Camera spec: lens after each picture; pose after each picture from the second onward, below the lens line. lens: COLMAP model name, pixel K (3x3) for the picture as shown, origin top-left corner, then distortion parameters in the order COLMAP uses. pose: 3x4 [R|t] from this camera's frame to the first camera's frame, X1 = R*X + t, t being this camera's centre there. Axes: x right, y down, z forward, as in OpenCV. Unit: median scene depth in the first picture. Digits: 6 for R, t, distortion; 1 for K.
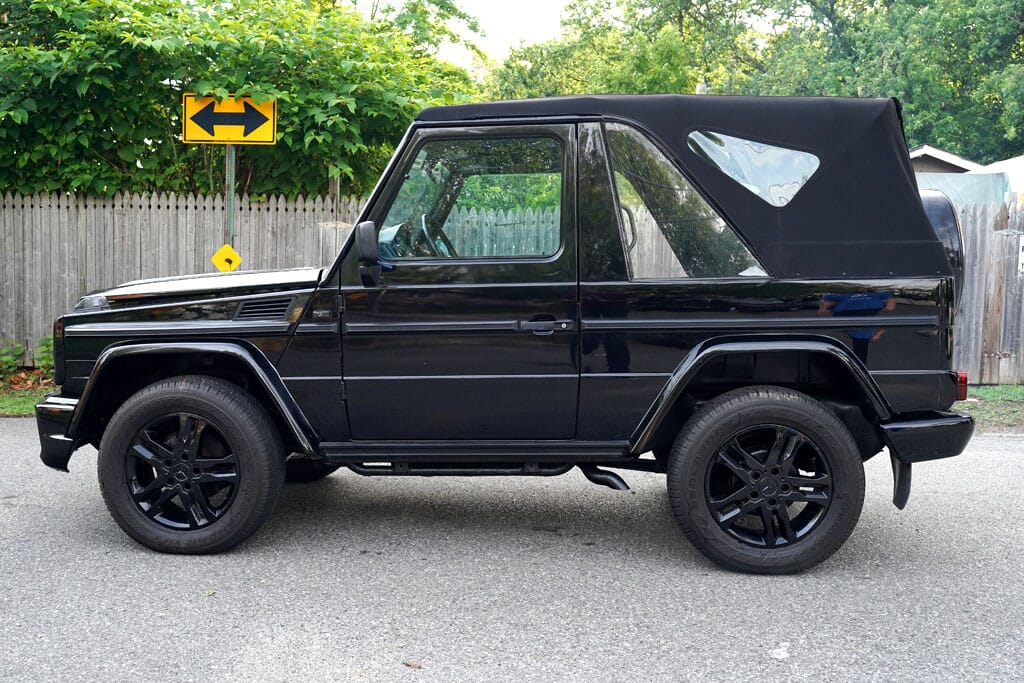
lens RADIAL K [[1004.2, 0, 512.1], [0, 1004.2, 315.4], [0, 0, 1]] dist [-0.047707, 0.110713]
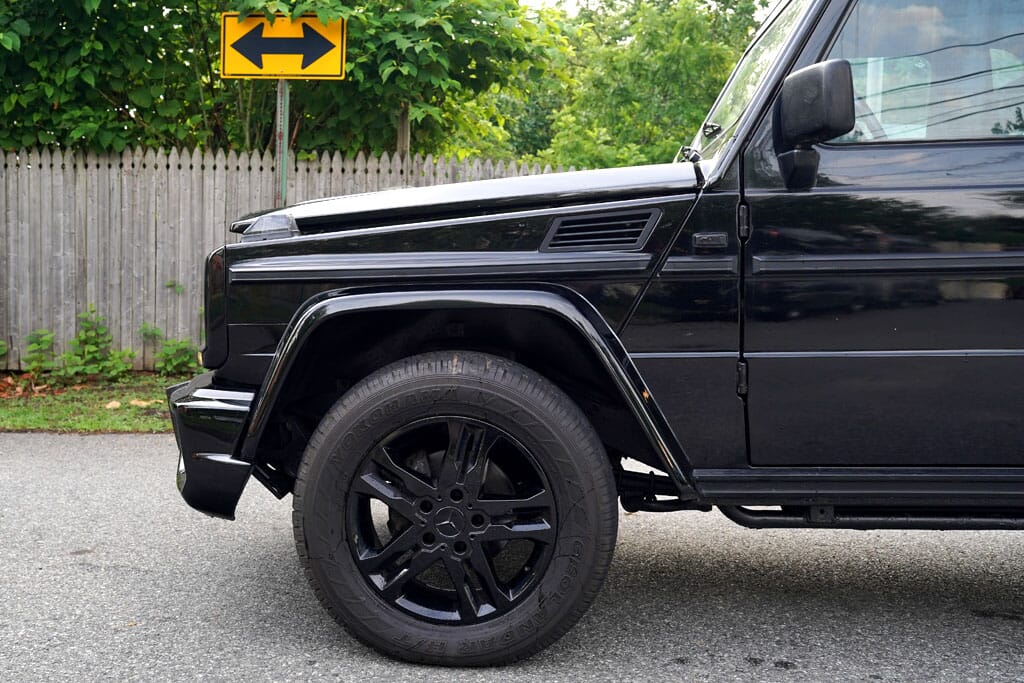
lens RADIAL K [[1081.3, 0, 465.0], [0, 1081.3, 352.6], [0, 0, 1]] dist [-0.011414, 0.043854]
pose [[0.999955, 0.003744, -0.008745, -0.134439], [-0.003562, 0.999779, 0.020732, 0.020838], [0.008820, -0.020700, 0.999747, 0.167753]]
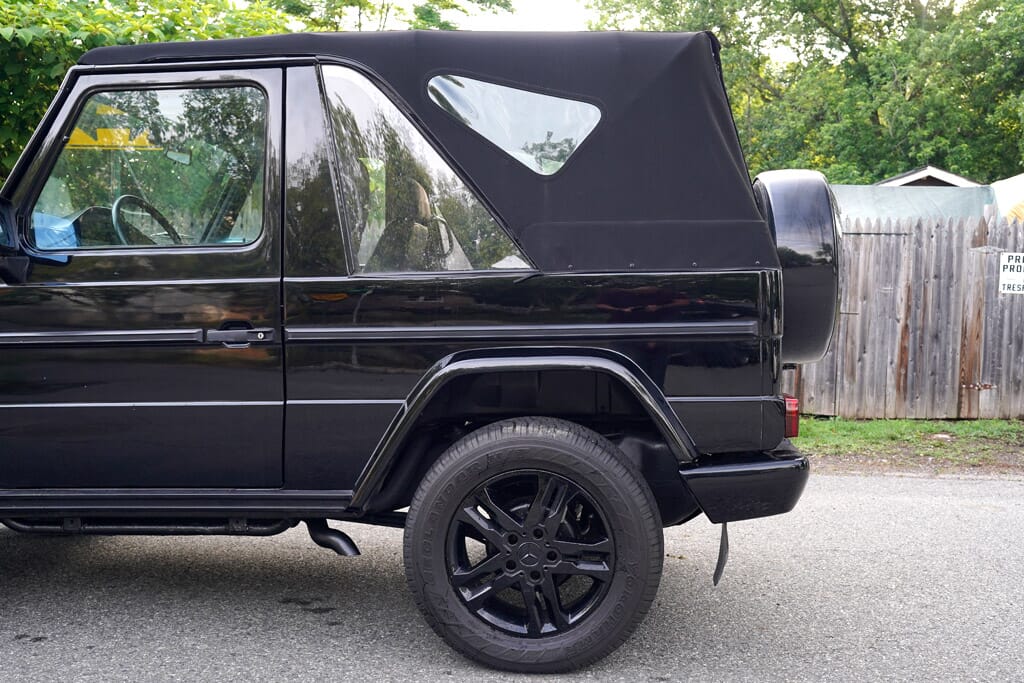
lens RADIAL K [[997.9, 0, 542.4], [0, 997.9, 336.9], [0, 0, 1]] dist [-0.006357, 0.028540]
pose [[0.999980, 0.001138, -0.006270, 0.109298], [-0.001220, 0.999914, -0.013070, 0.008479], [0.006255, 0.013078, 0.999895, 0.106625]]
